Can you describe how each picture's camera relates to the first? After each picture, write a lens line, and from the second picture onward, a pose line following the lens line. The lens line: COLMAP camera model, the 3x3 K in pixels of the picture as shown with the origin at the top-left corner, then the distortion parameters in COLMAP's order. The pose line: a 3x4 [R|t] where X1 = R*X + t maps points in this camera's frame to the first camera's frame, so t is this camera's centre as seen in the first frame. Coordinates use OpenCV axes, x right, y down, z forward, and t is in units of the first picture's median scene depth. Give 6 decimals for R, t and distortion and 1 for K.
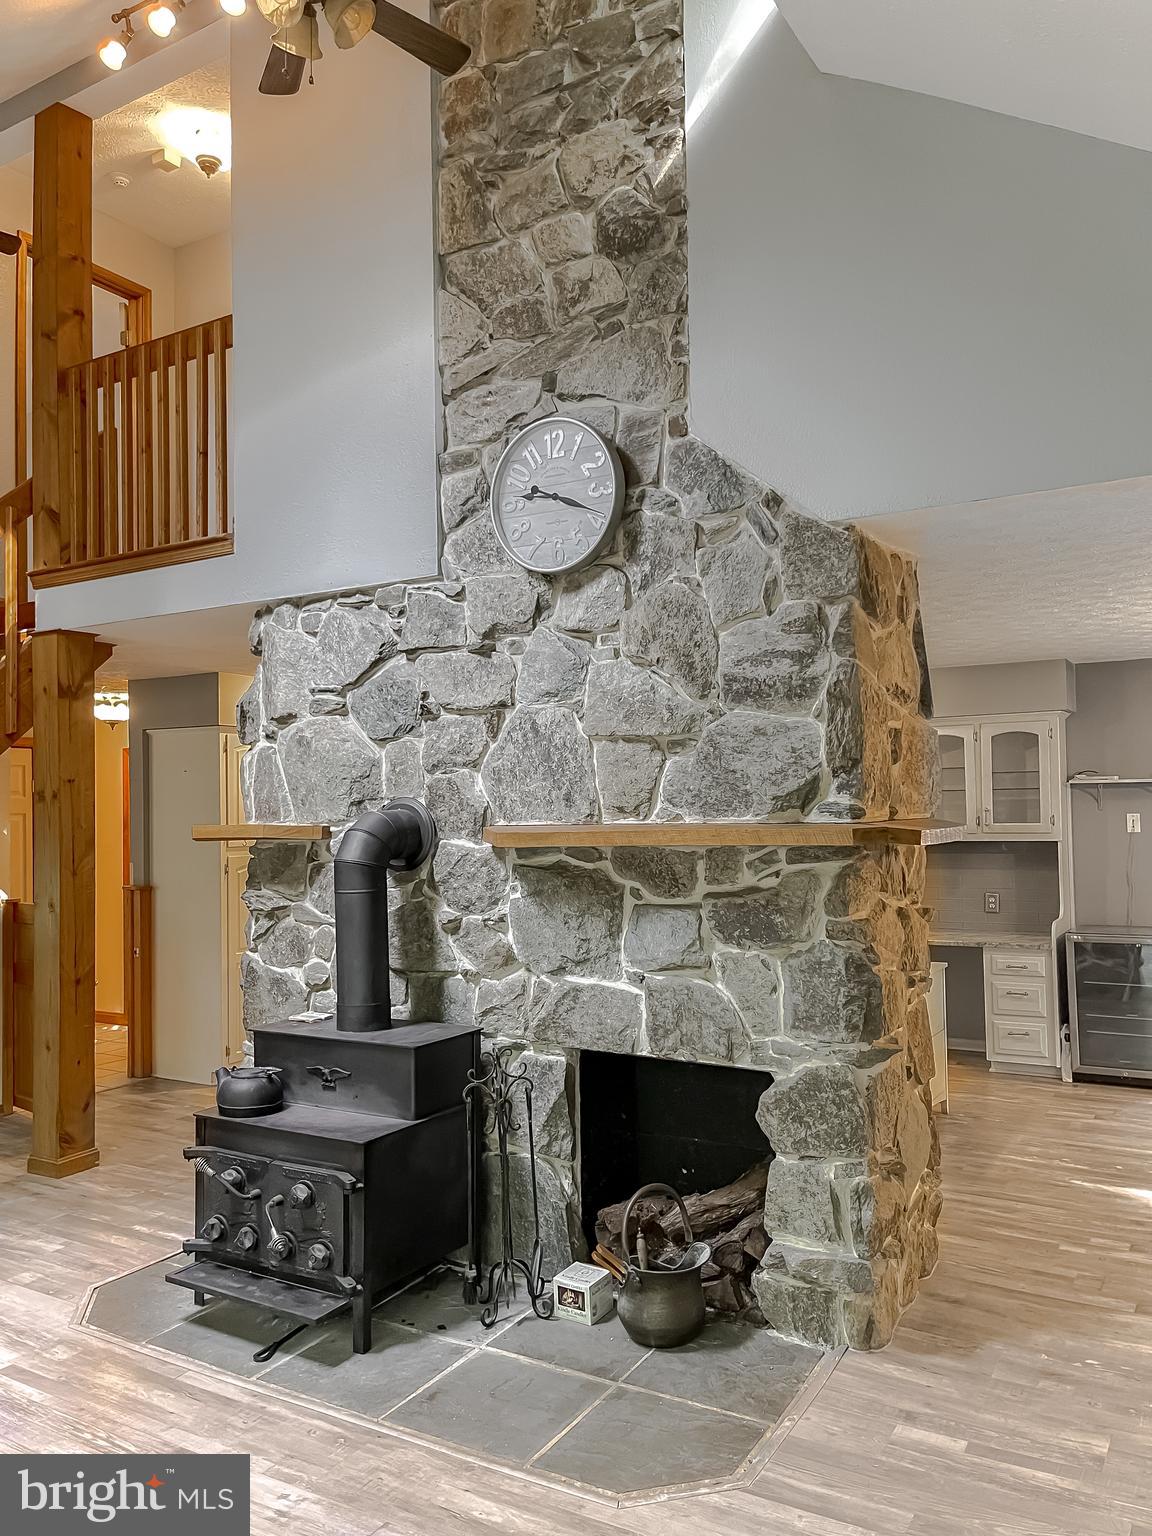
lens RADIAL K [[1161.2, 0, 579.0], [0, 1161.2, 765.3], [0, 0, 1]] dist [0.030072, -0.030869]
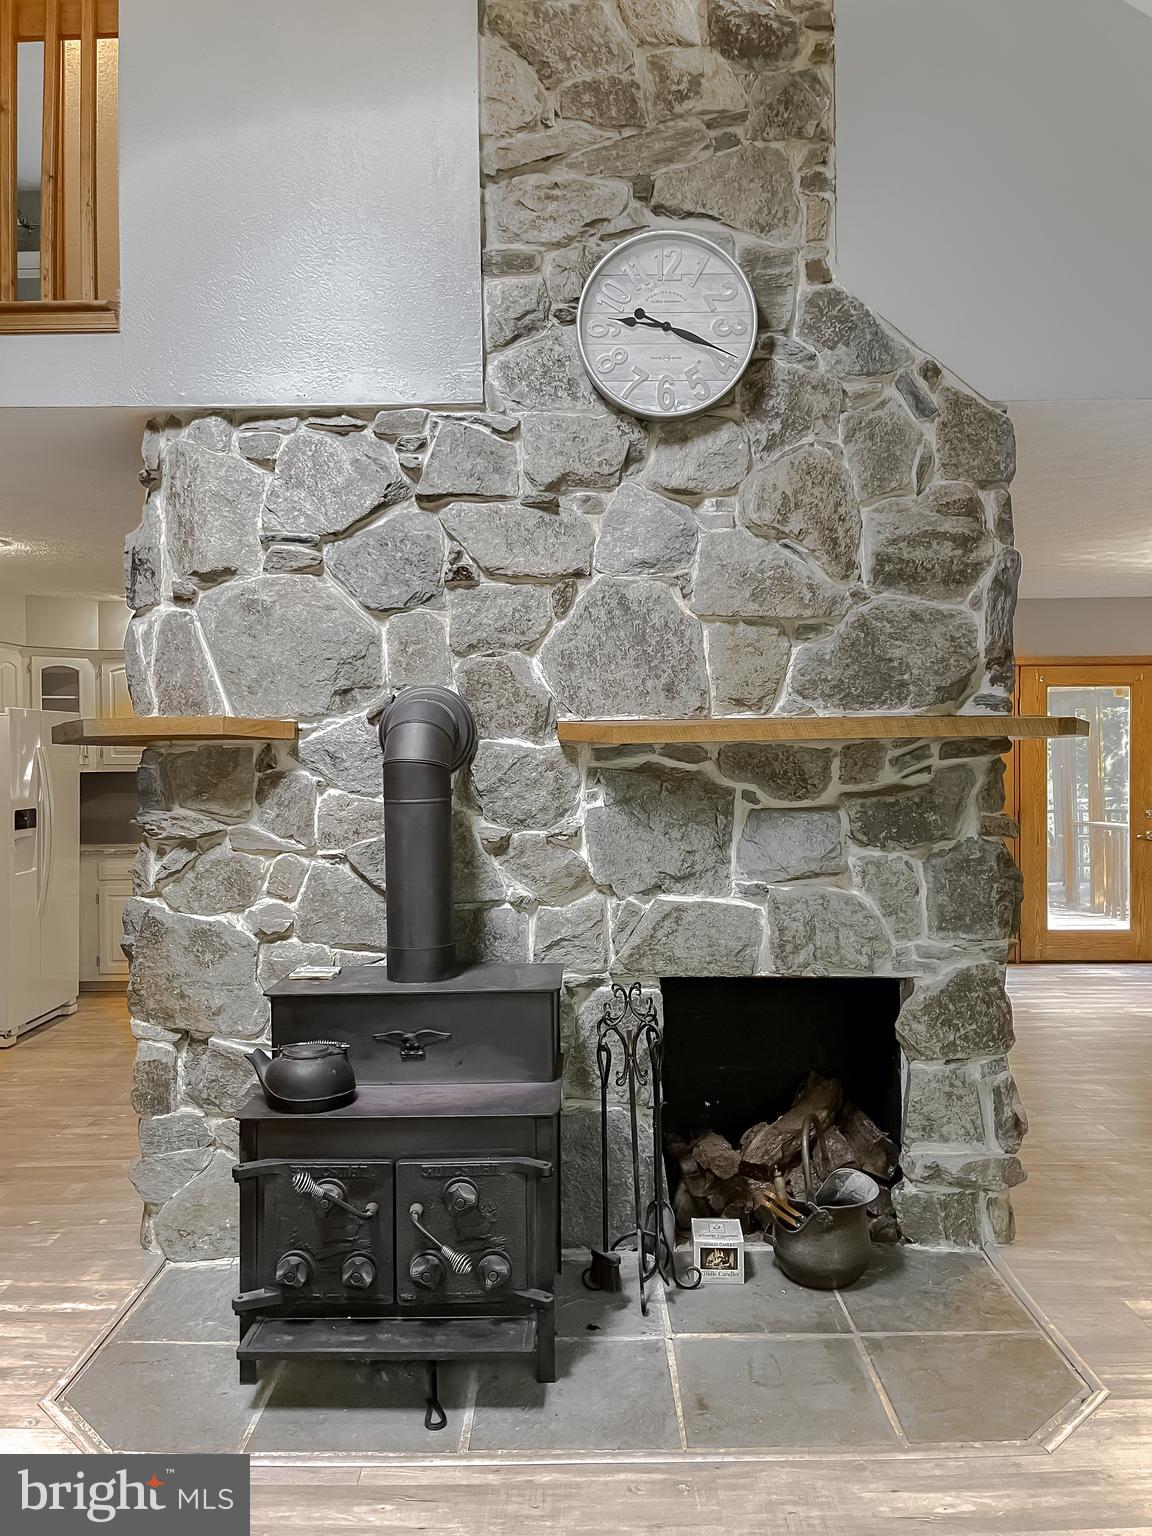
lens RADIAL K [[1161.2, 0, 576.3], [0, 1161.2, 765.4], [0, 0, 1]] dist [0.030072, -0.030869]
pose [[0.860440, 0.002487, 0.509545, -0.510471], [-0.022508, 0.999198, 0.033131, 0.059306], [-0.509054, -0.039977, 0.859806, 0.302056]]
